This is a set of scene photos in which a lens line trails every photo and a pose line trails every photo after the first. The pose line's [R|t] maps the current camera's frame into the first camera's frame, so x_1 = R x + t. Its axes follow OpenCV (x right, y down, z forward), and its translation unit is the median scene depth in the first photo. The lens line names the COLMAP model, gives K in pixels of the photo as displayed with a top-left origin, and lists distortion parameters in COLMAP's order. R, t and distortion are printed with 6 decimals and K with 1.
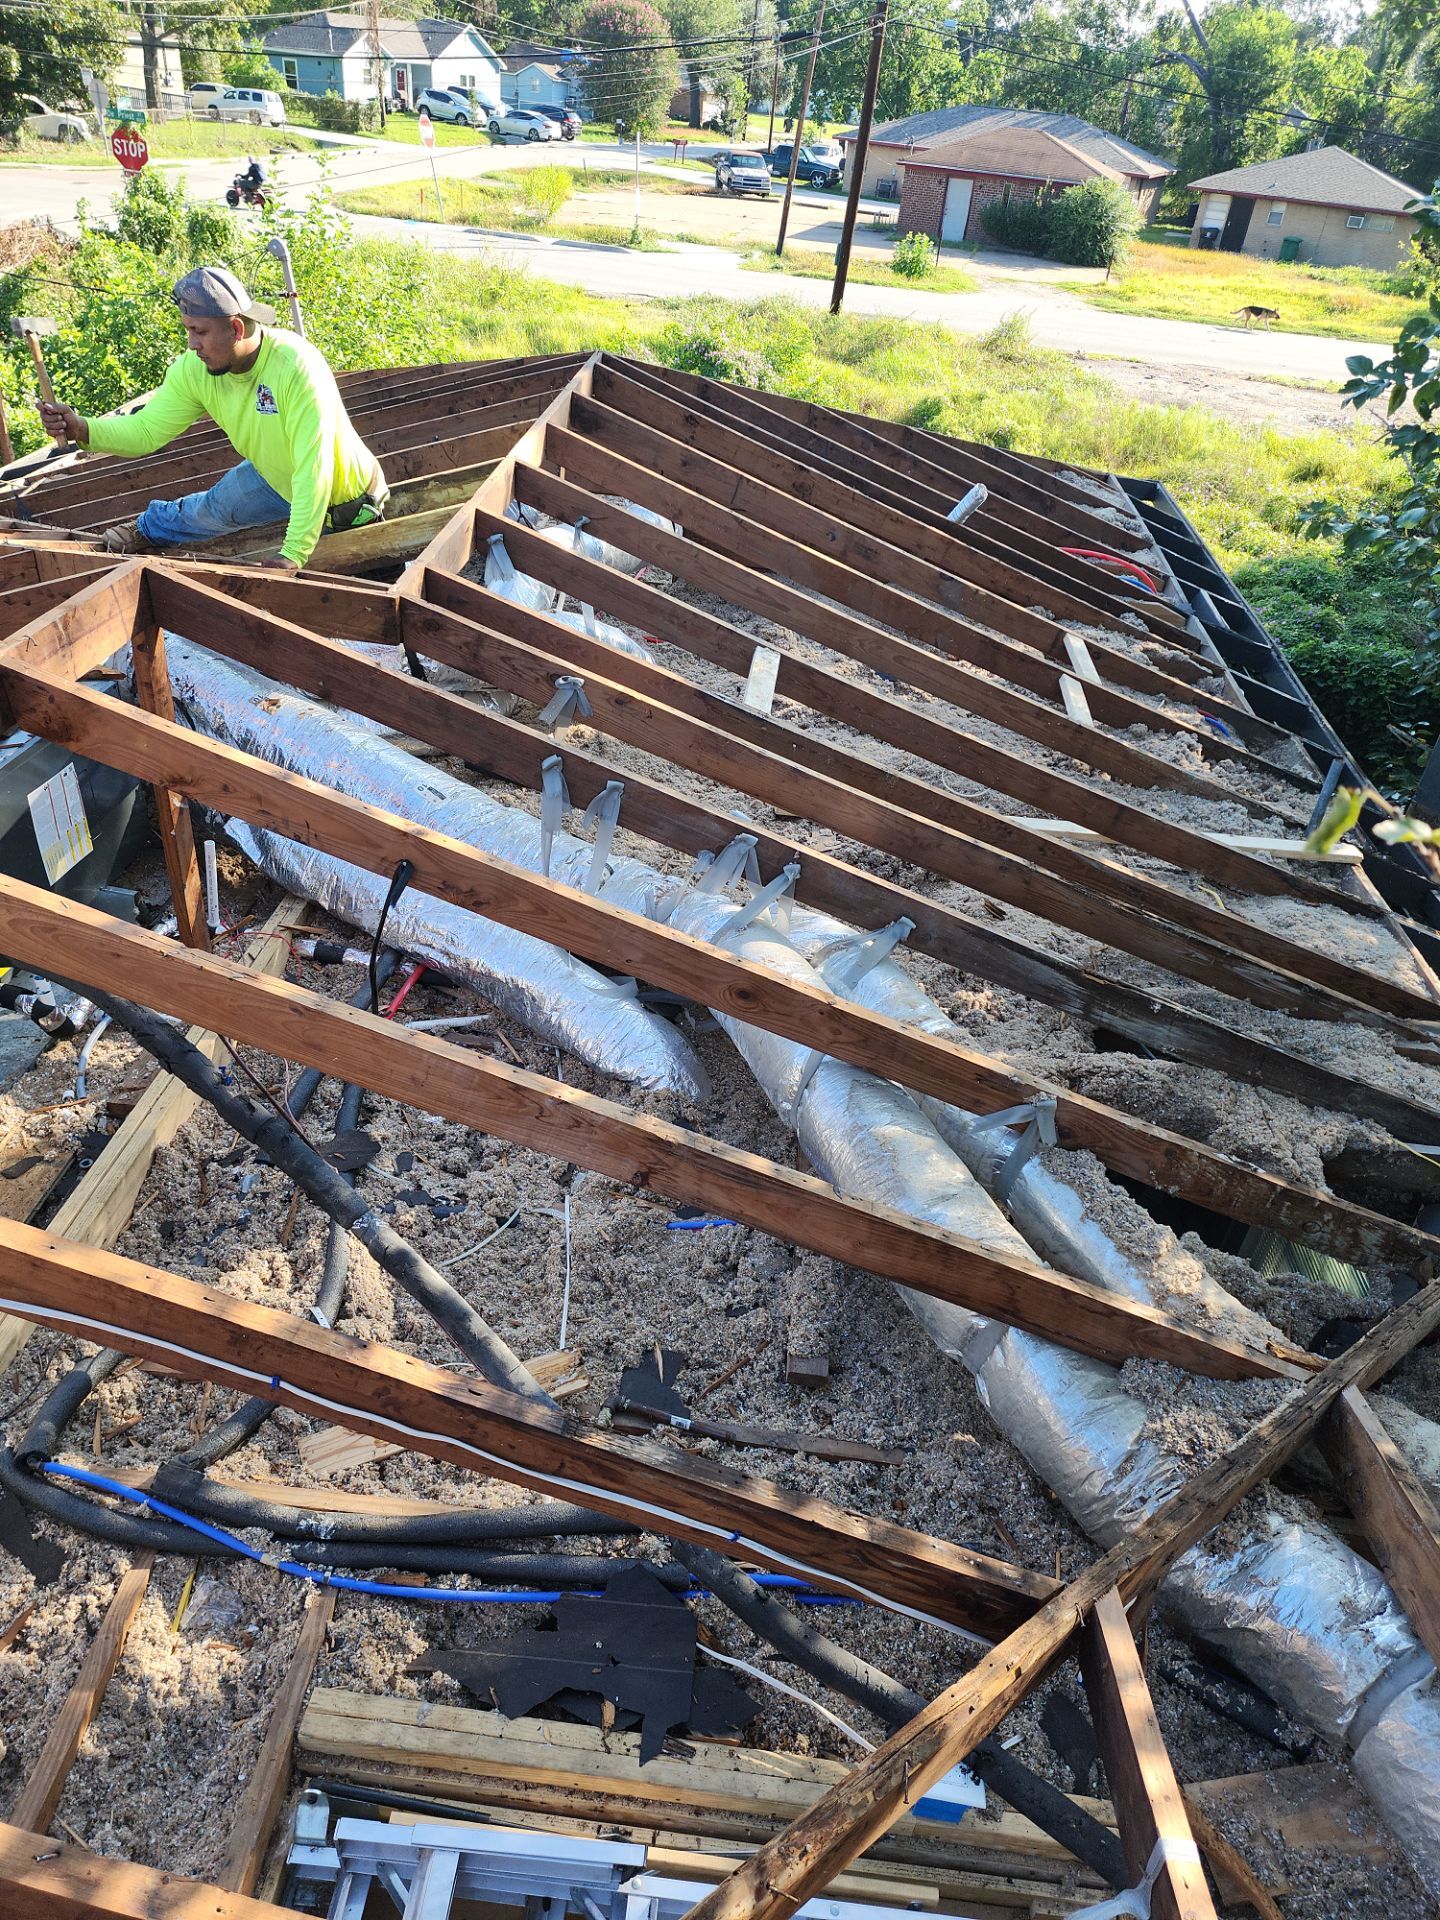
lens RADIAL K [[1367.6, 0, 723.2], [0, 1367.6, 960.2], [0, 0, 1]] dist [0.077756, -0.048774]
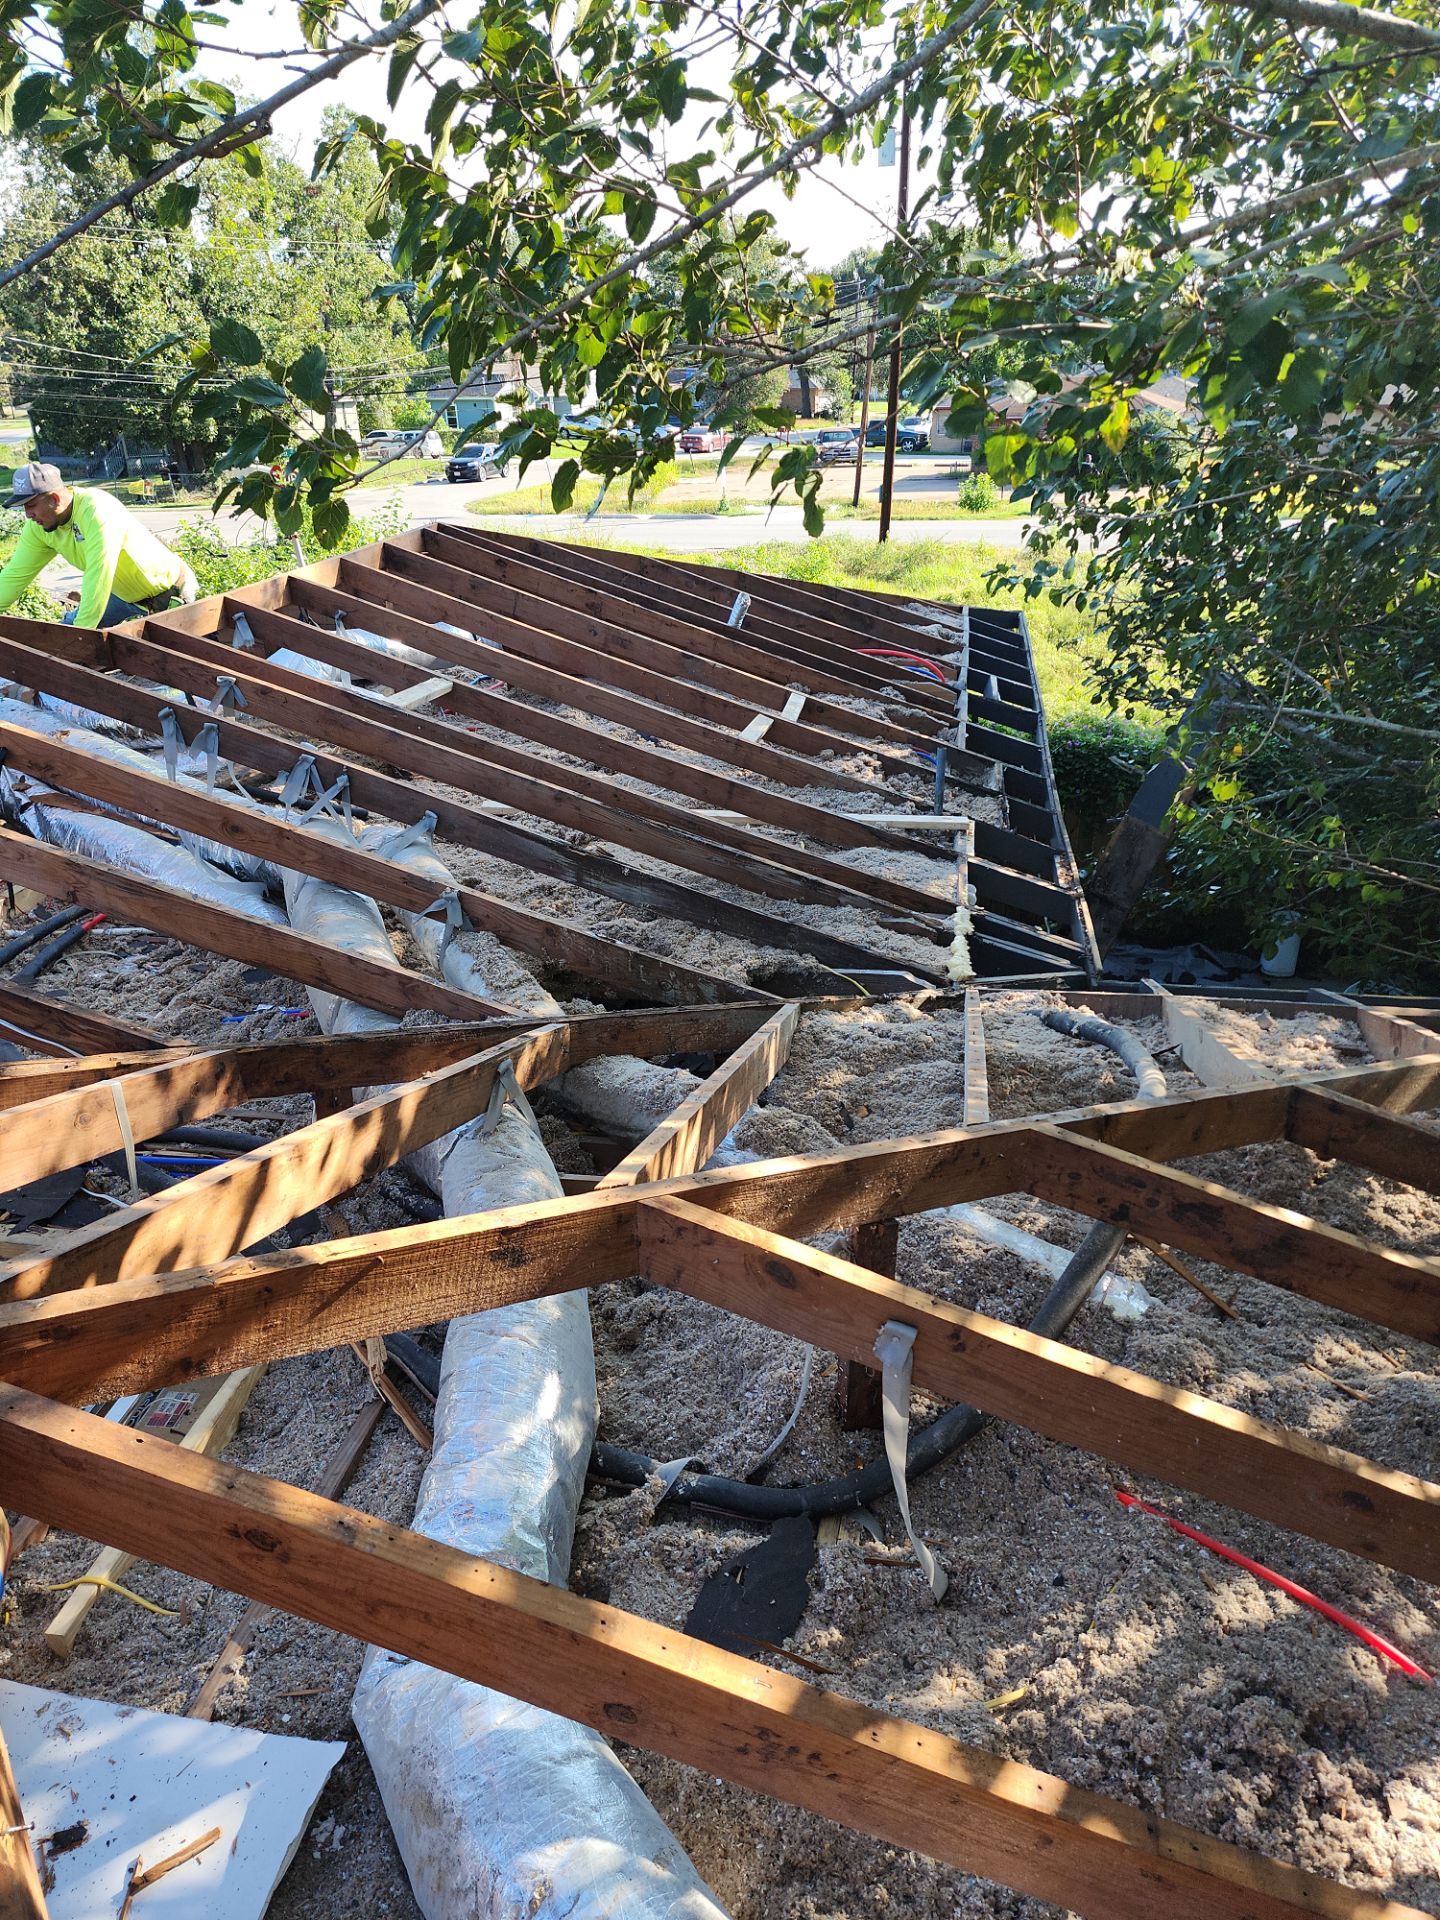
lens RADIAL K [[1367.6, 0, 716.1], [0, 1367.6, 967.2], [0, 0, 1]] dist [0.077756, -0.048774]
pose [[0.987607, -0.059620, -0.145181, 0.315122], [0.034135, 0.984490, -0.172088, 0.191456], [0.153190, 0.165000, 0.974324, -0.141153]]
